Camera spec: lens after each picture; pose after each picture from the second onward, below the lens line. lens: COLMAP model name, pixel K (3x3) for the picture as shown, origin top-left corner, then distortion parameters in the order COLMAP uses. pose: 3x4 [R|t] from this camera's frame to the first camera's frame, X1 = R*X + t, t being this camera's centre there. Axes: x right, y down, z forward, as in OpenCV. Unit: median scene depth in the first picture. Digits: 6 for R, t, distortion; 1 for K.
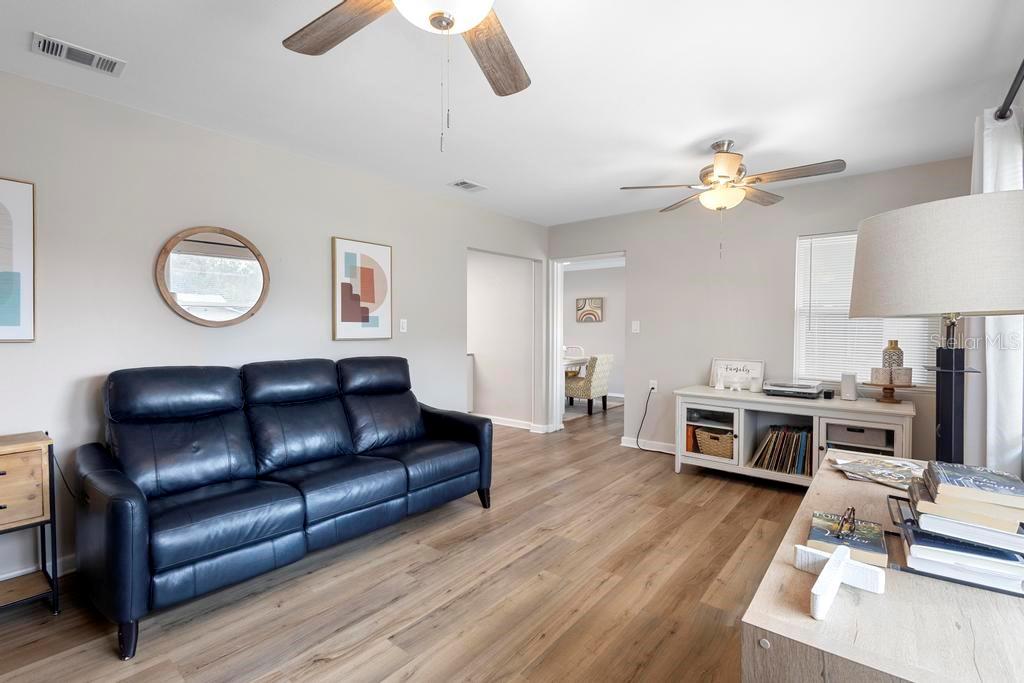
lens RADIAL K [[468.0, 0, 512.0], [0, 468.0, 341.5], [0, 0, 1]] dist [0.003718, 0.000817]
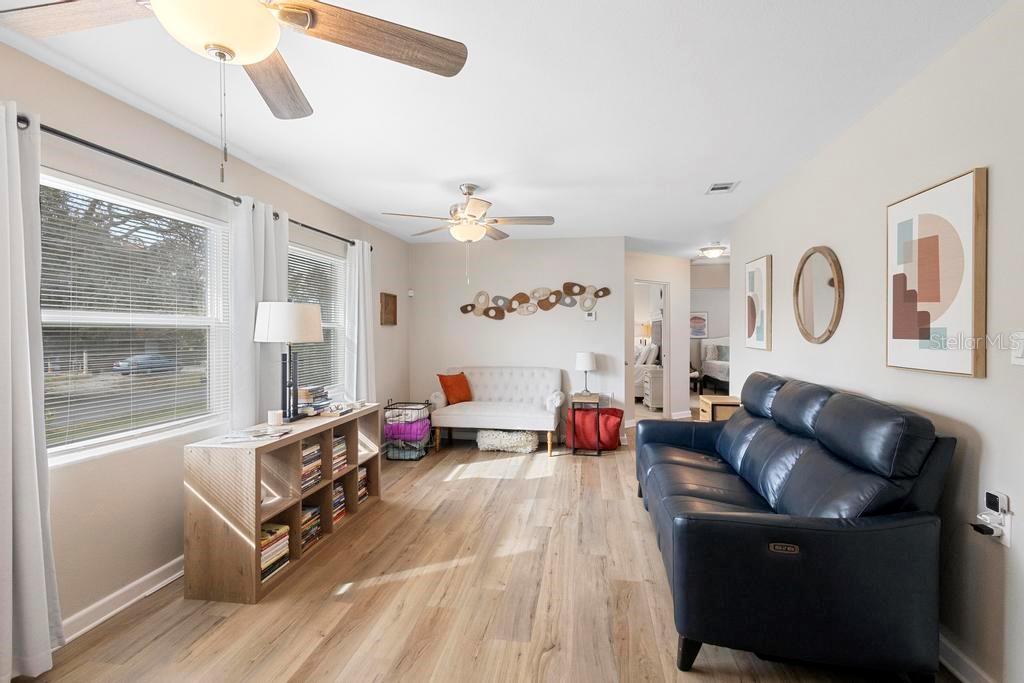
lens RADIAL K [[467.9, 0, 512.9], [0, 467.9, 337.1], [0, 0, 1]] dist [0.000117, 0.000059]
pose [[-0.864075, 0.006744, -0.503319, 0.462833], [-0.011389, 0.999392, 0.032942, -0.071509], [0.503235, 0.034197, -0.863473, 1.557174]]
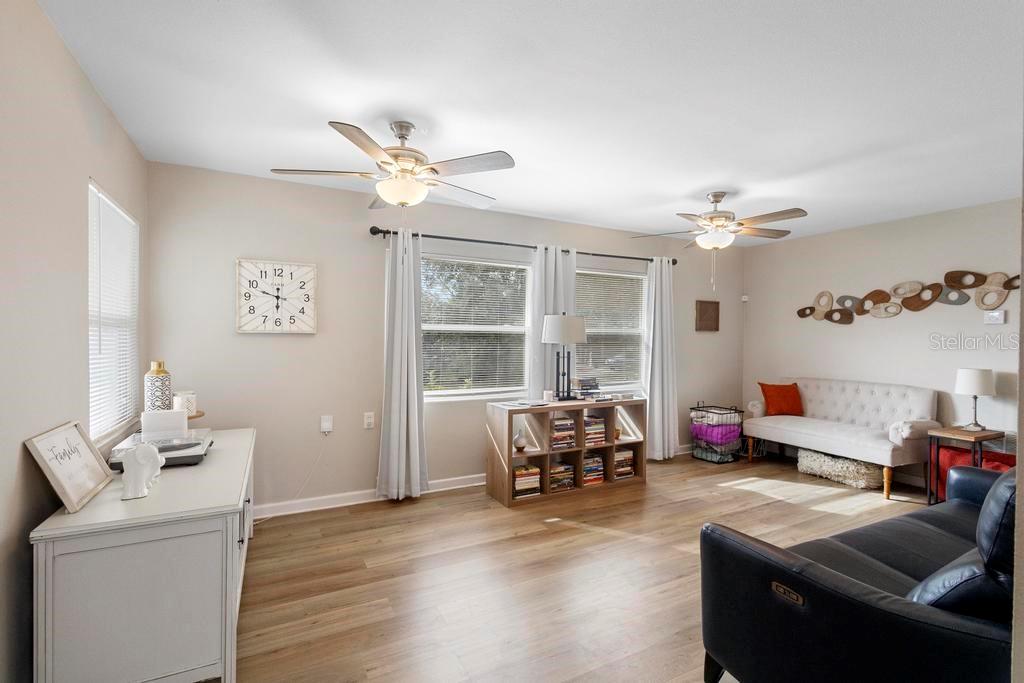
lens RADIAL K [[468.0, 0, 512.0], [0, 468.0, 341.5], [0, 0, 1]] dist [0.003718, 0.000817]
pose [[-0.919899, -0.013375, 0.391927, -0.056567], [0.000590, 0.999370, 0.035492, -0.077474], [-0.392155, 0.032880, -0.919311, 1.800876]]
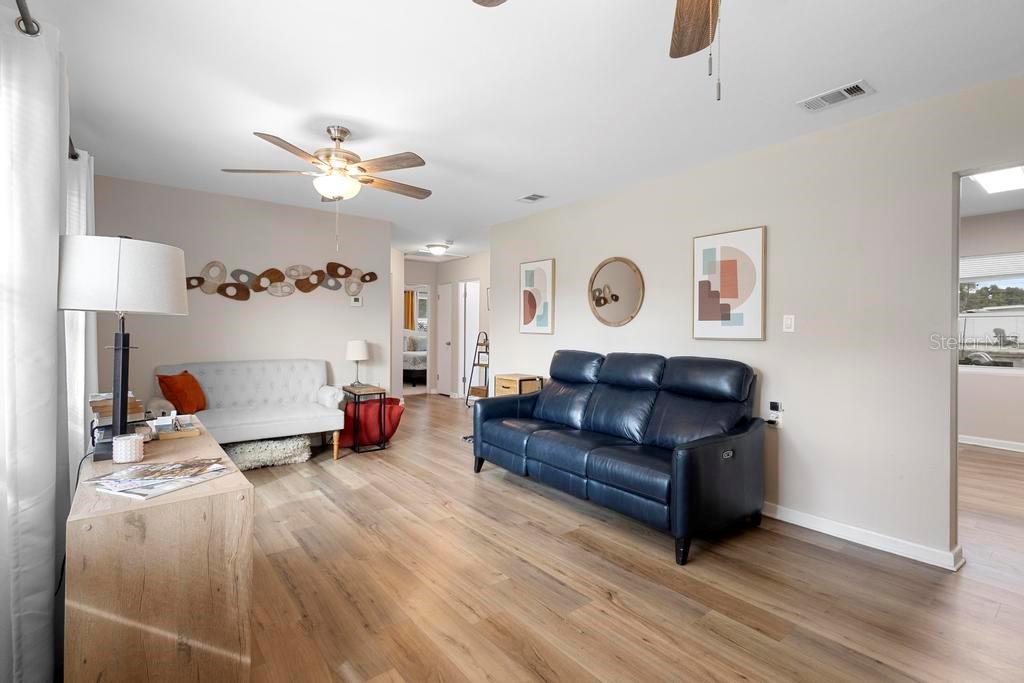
lens RADIAL K [[471.3, 0, 509.8], [0, 471.3, 329.1], [0, 0, 1]] dist [0.004001, -0.000096]
pose [[-0.210821, -0.003048, -0.977520, 0.846918], [-0.031917, 0.999483, 0.003767, -0.018553], [0.977003, 0.031994, -0.210810, 0.997382]]
